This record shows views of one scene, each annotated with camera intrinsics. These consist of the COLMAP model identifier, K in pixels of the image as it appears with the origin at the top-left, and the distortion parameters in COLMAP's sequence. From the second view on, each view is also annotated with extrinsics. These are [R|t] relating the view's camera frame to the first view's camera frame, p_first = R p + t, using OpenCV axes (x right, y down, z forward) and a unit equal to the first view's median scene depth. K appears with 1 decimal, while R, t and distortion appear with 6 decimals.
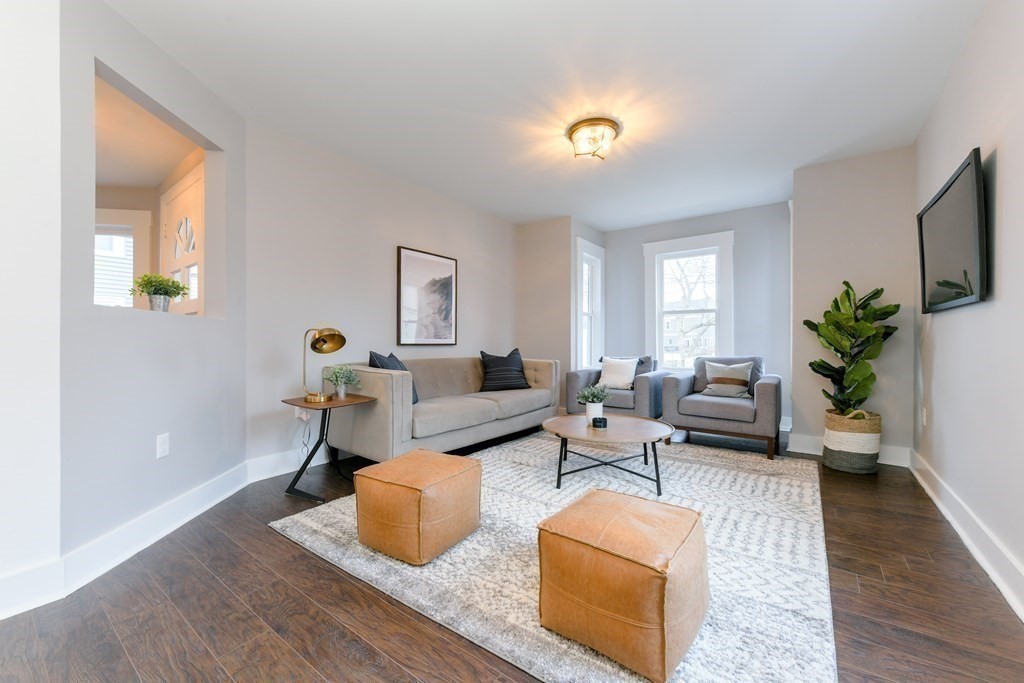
lens RADIAL K [[402.8, 0, 512.0], [0, 402.8, 341.5], [0, 0, 1]] dist [0.001655, 0.000041]
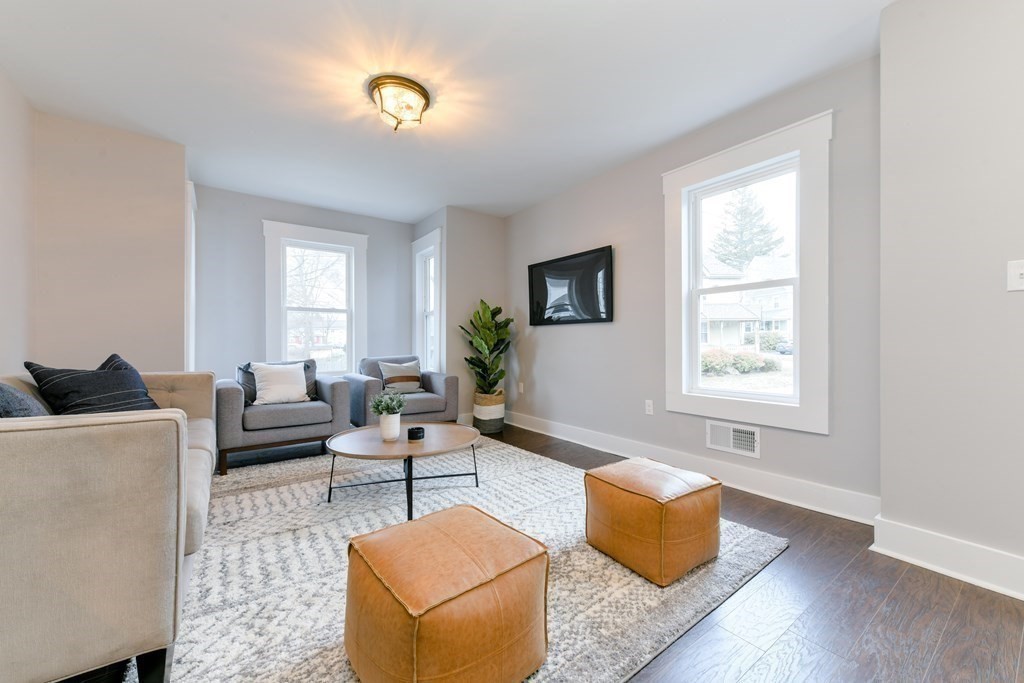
lens RADIAL K [[404.7, 0, 531.5], [0, 404.7, 342.8], [0, 0, 1]] dist [0.001517, 0.000022]
pose [[0.282721, 0.000946, 0.959202, -0.517087], [0.001072, 0.999999, -0.001303, 0.004741], [-0.959202, 0.001397, 0.282720, 0.469569]]
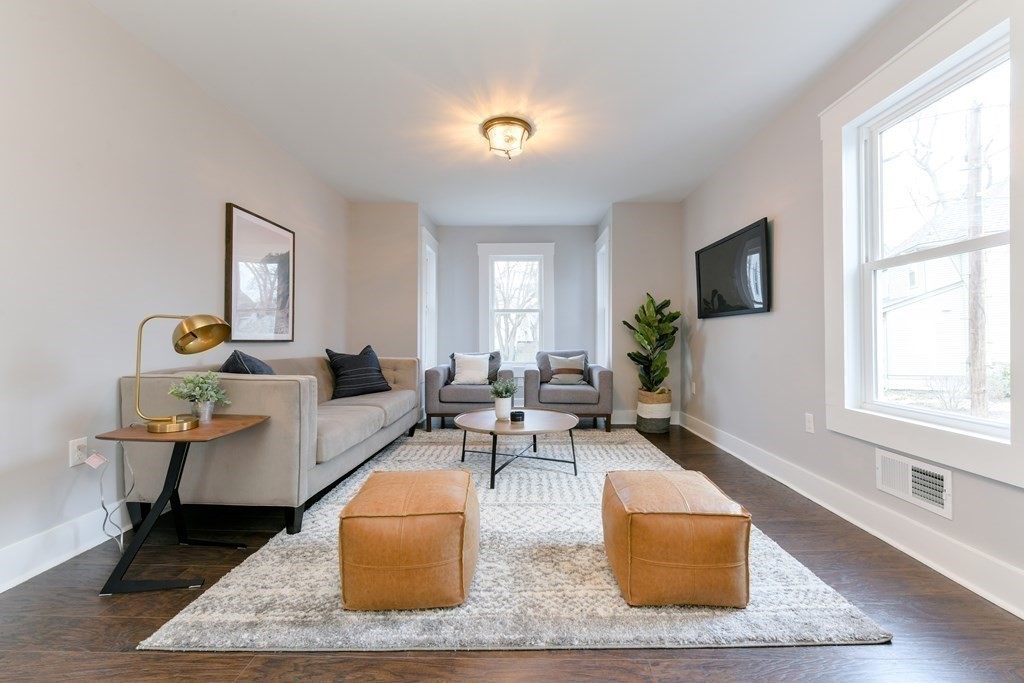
lens RADIAL K [[414.2, 0, 519.9], [0, 414.2, 334.1], [0, 0, 1]] dist [0.000982, -0.000141]
pose [[0.812488, 0.005952, 0.582948, -0.360361], [0.000352, 0.999943, -0.010700, 0.004233], [-0.582978, 0.008898, 0.812439, 0.131169]]
